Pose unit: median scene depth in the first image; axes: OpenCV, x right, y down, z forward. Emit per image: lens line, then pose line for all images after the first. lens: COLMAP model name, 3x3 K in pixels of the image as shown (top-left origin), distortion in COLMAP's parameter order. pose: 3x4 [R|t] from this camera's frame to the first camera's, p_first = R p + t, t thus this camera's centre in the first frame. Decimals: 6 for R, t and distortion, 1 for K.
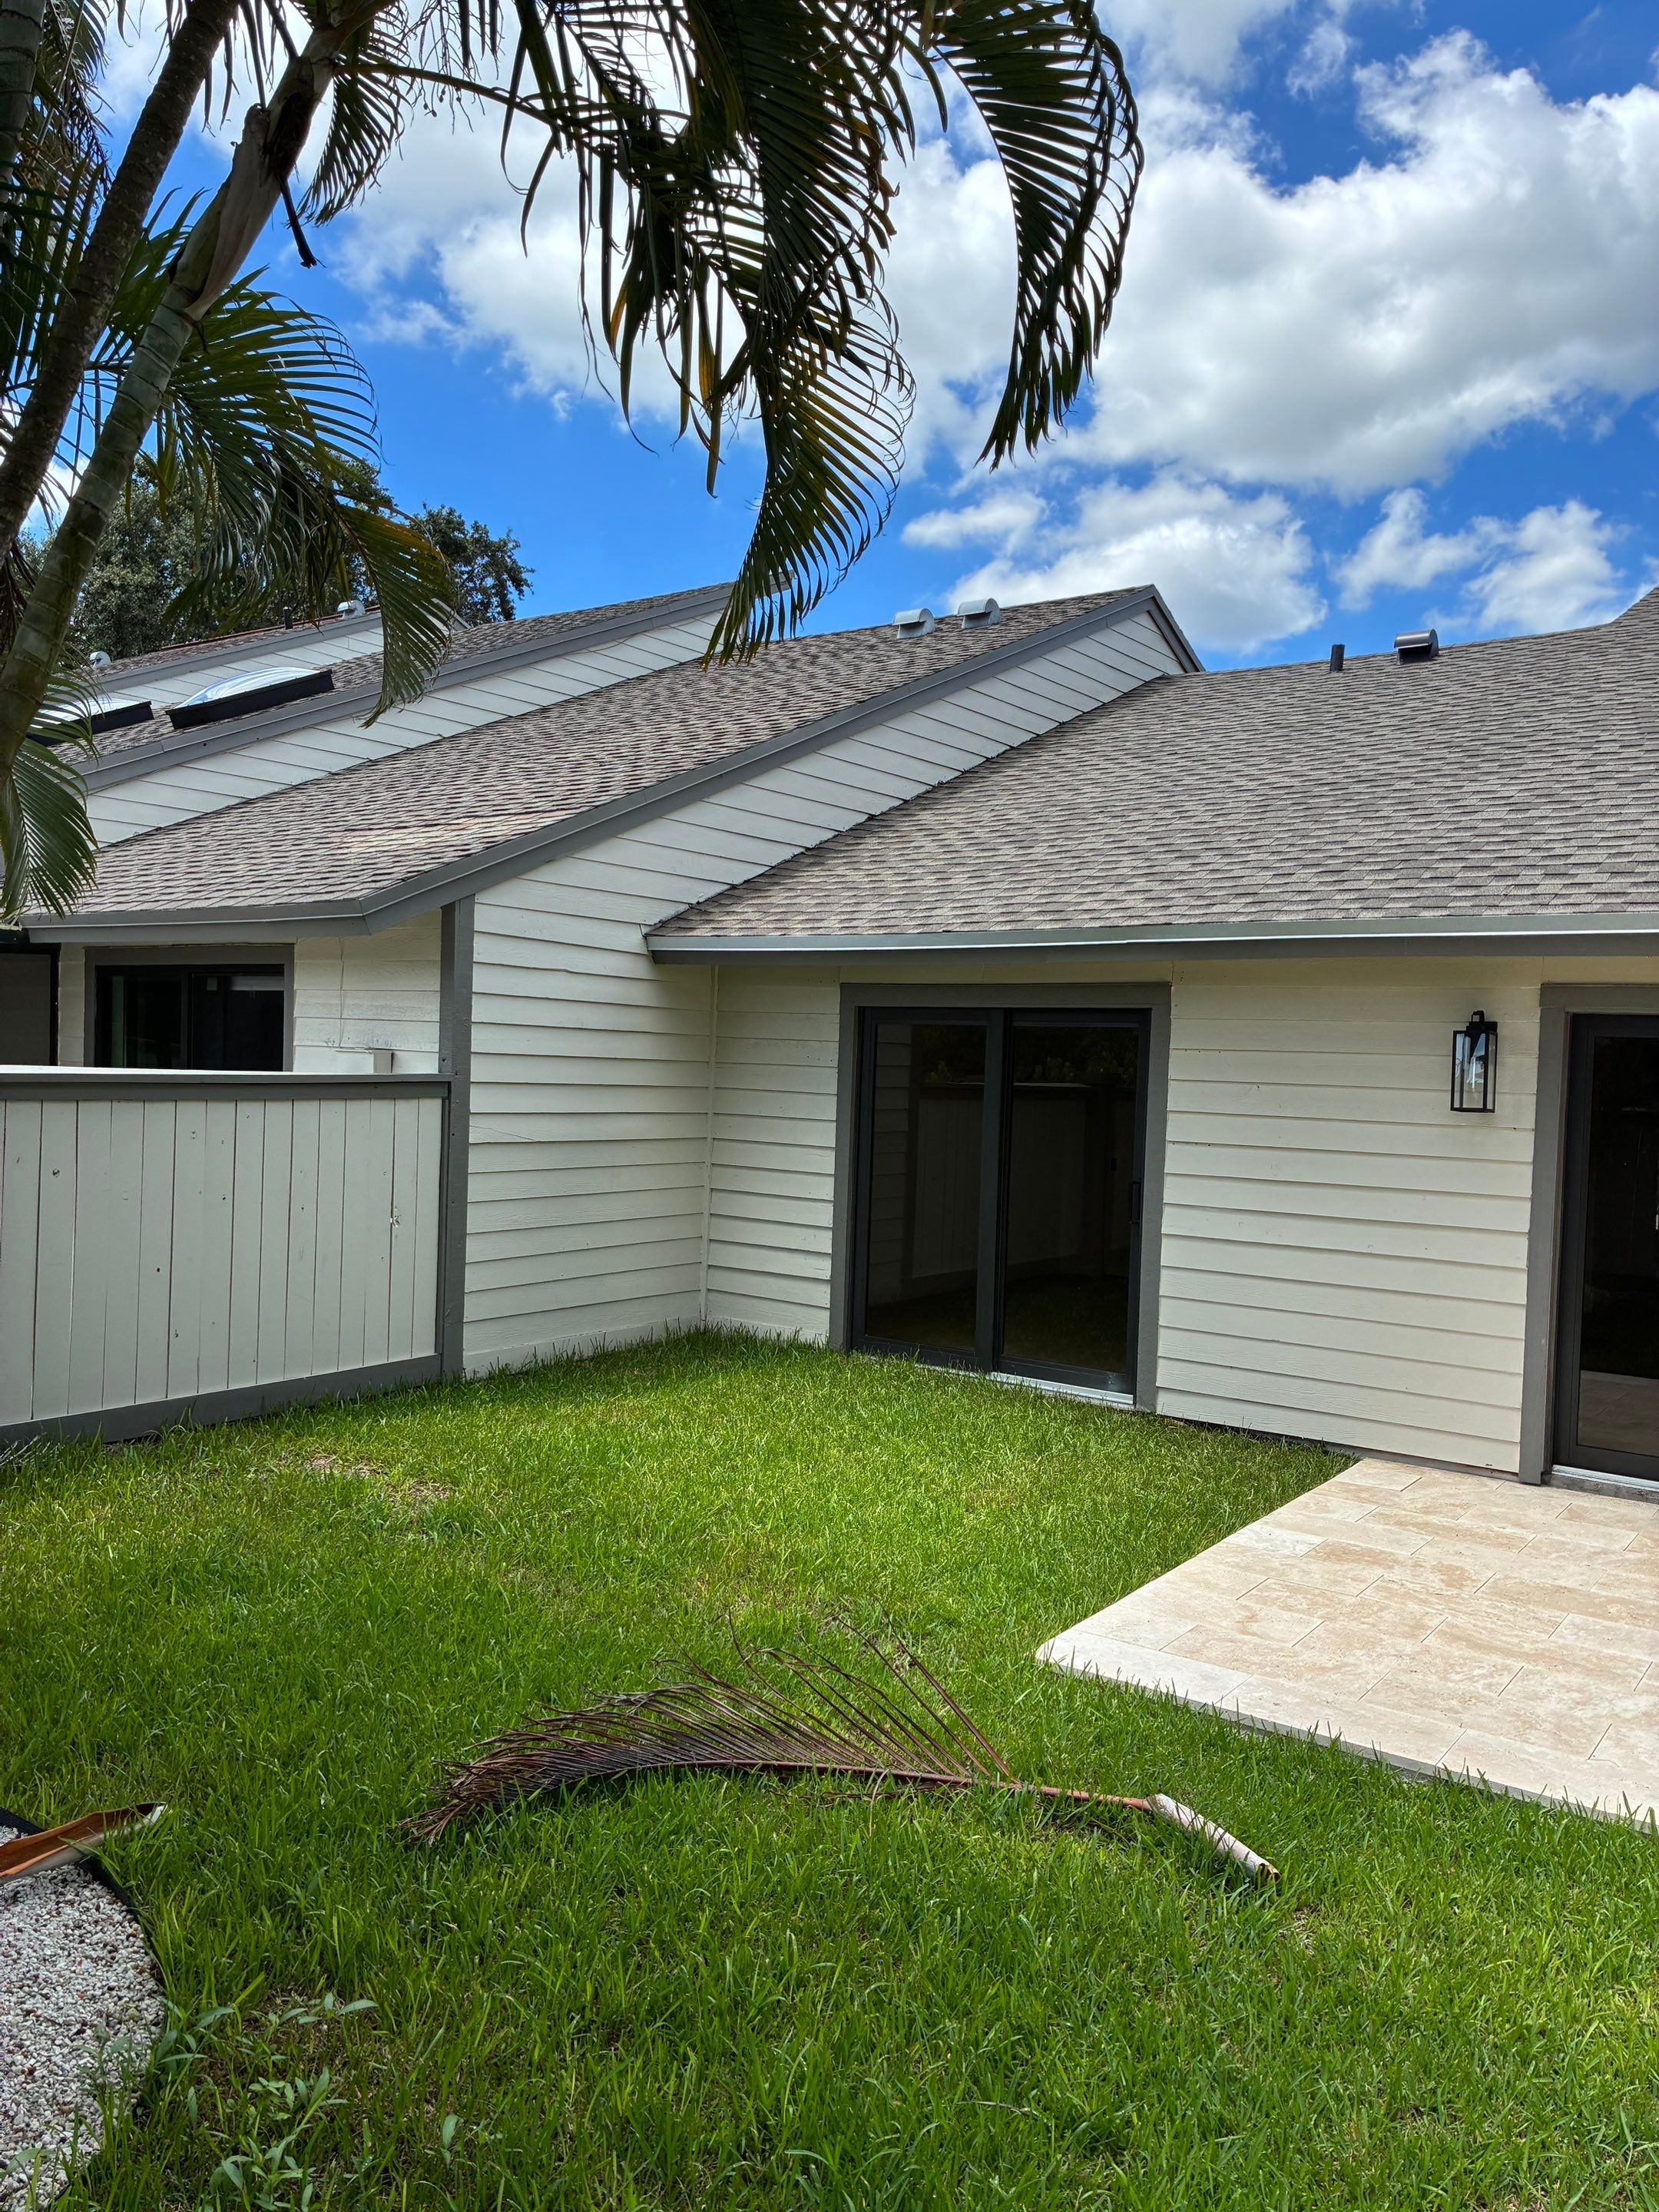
lens RADIAL K [[1757.9, 0, 829.5], [0, 1757.9, 1106.0], [0, 0, 1]] dist [0.045658, -0.058212]
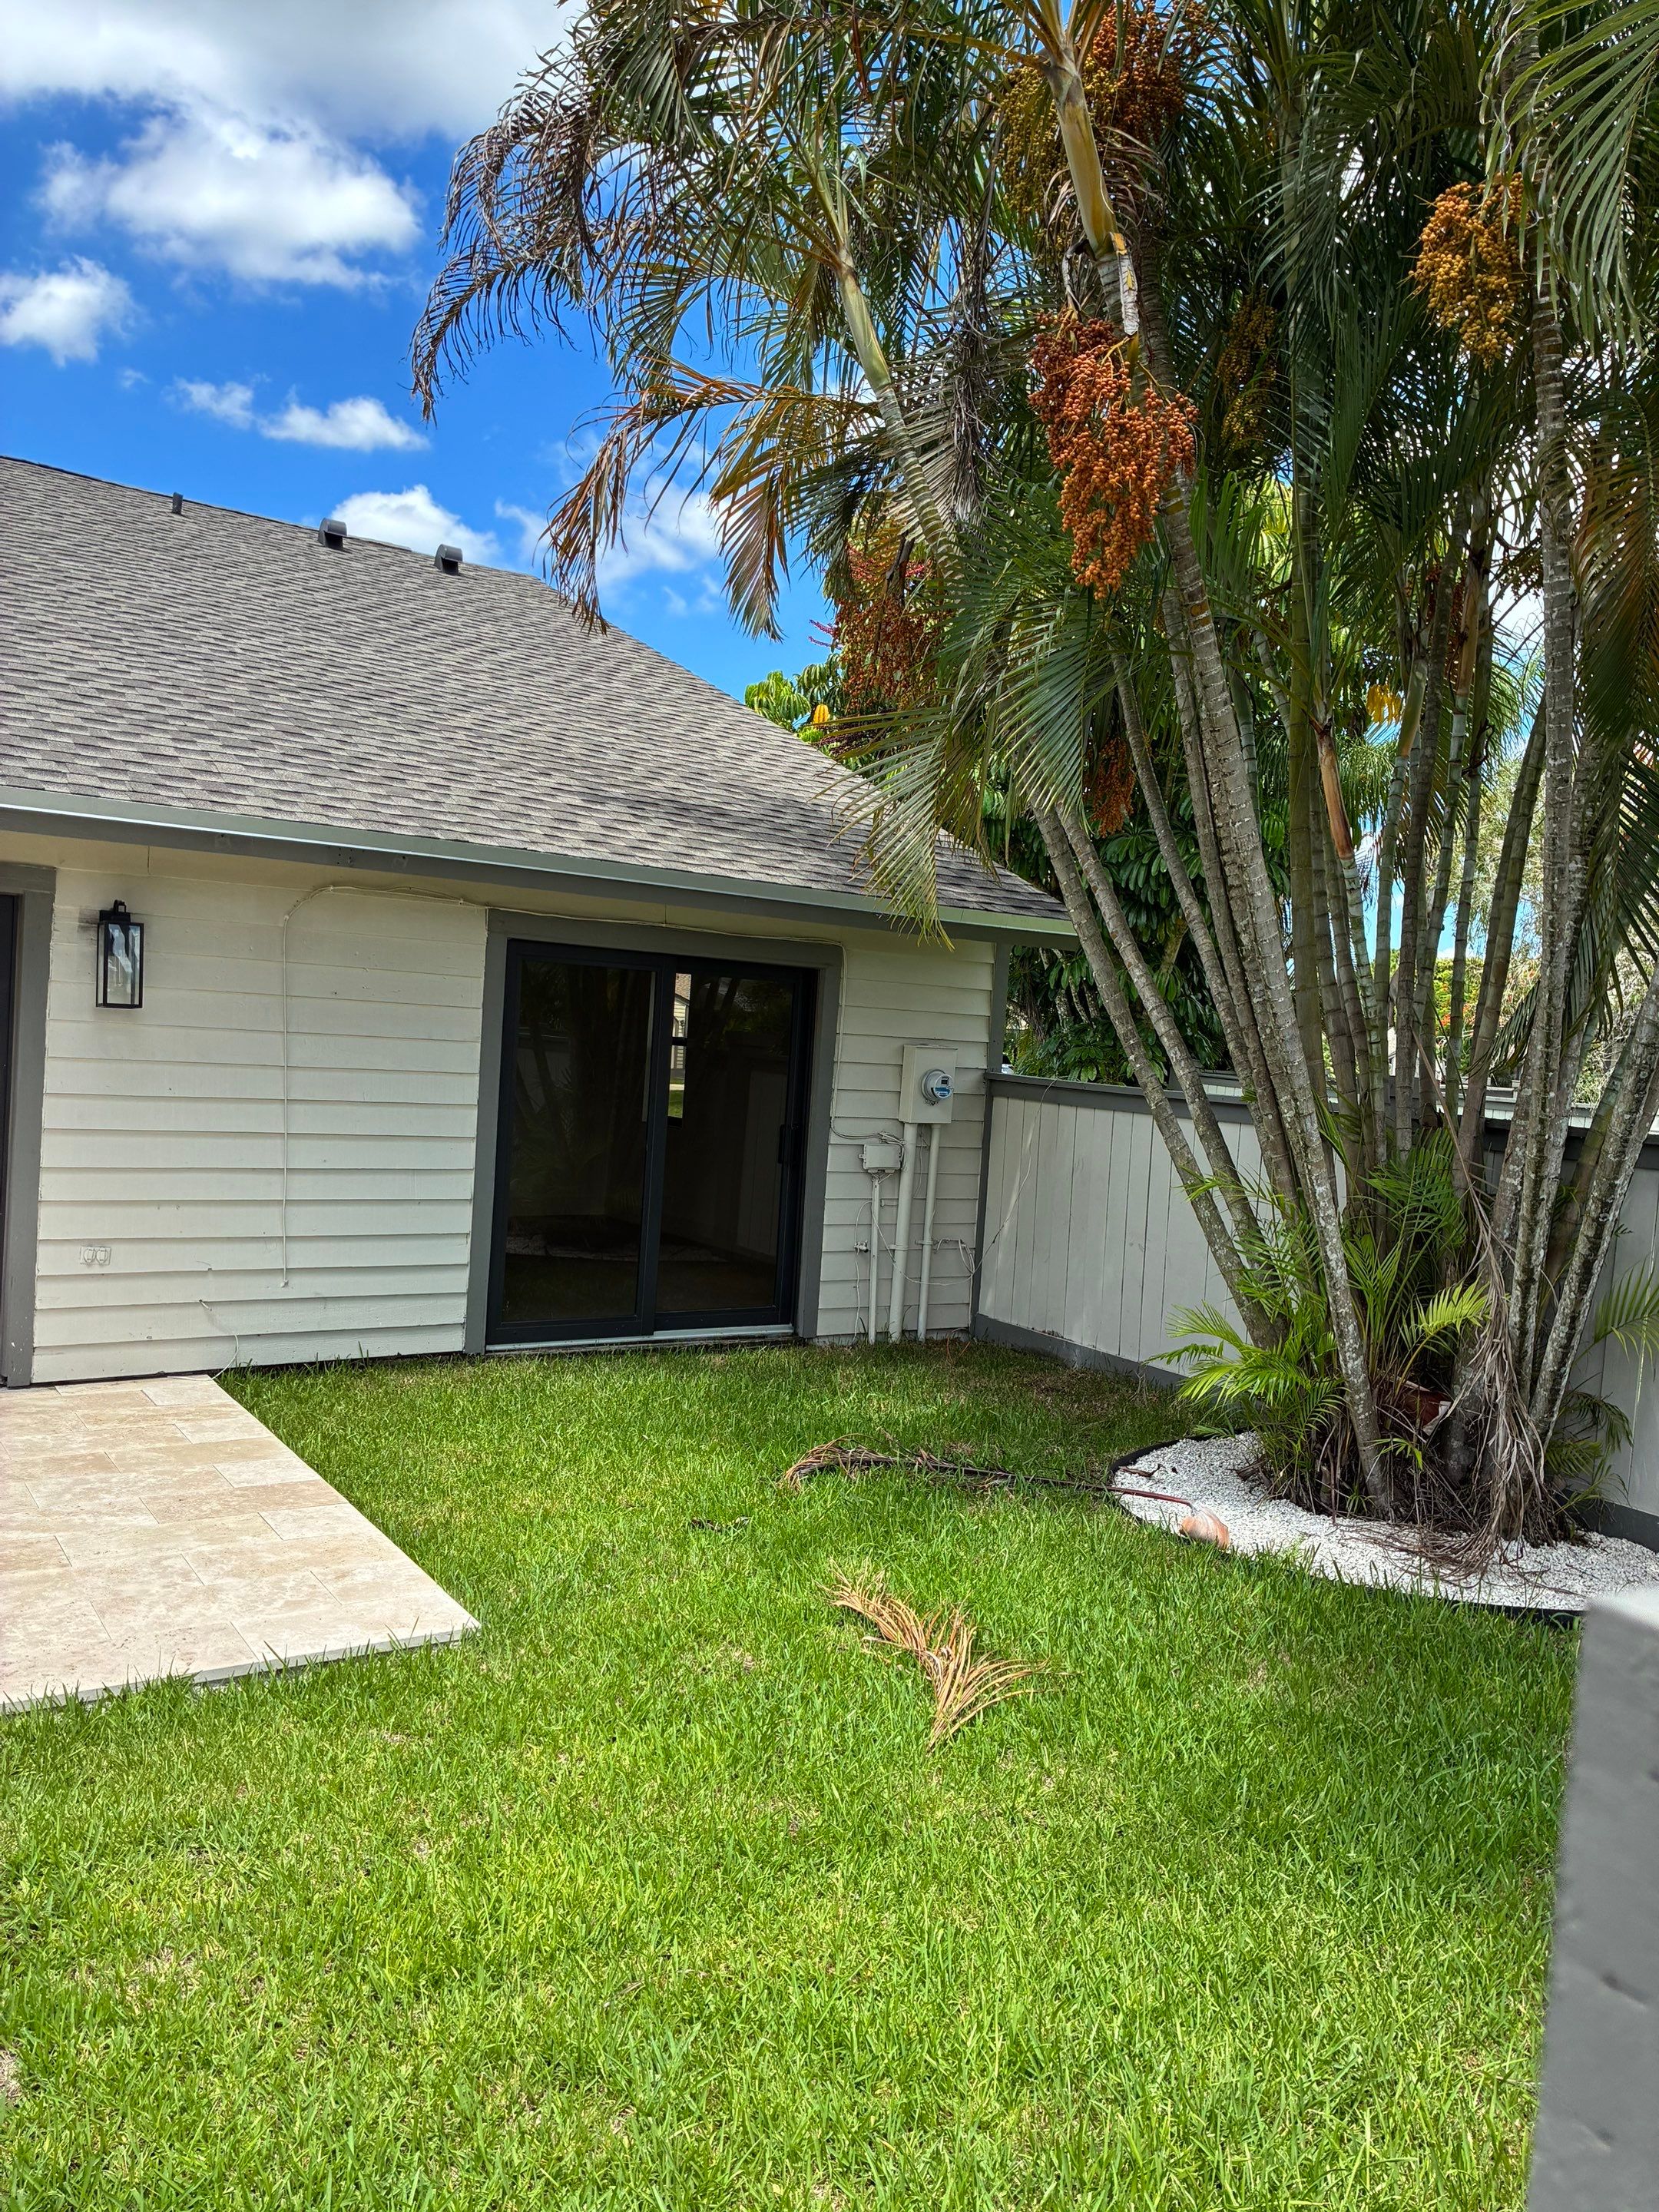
lens RADIAL K [[1757.9, 0, 829.5], [0, 1757.9, 1106.0], [0, 0, 1]] dist [0.045658, -0.058212]
pose [[0.270384, -0.051850, 0.961355, -0.762722], [-0.041269, 0.997007, 0.065380, -0.037223], [-0.961868, -0.057352, 0.267435, 0.615484]]
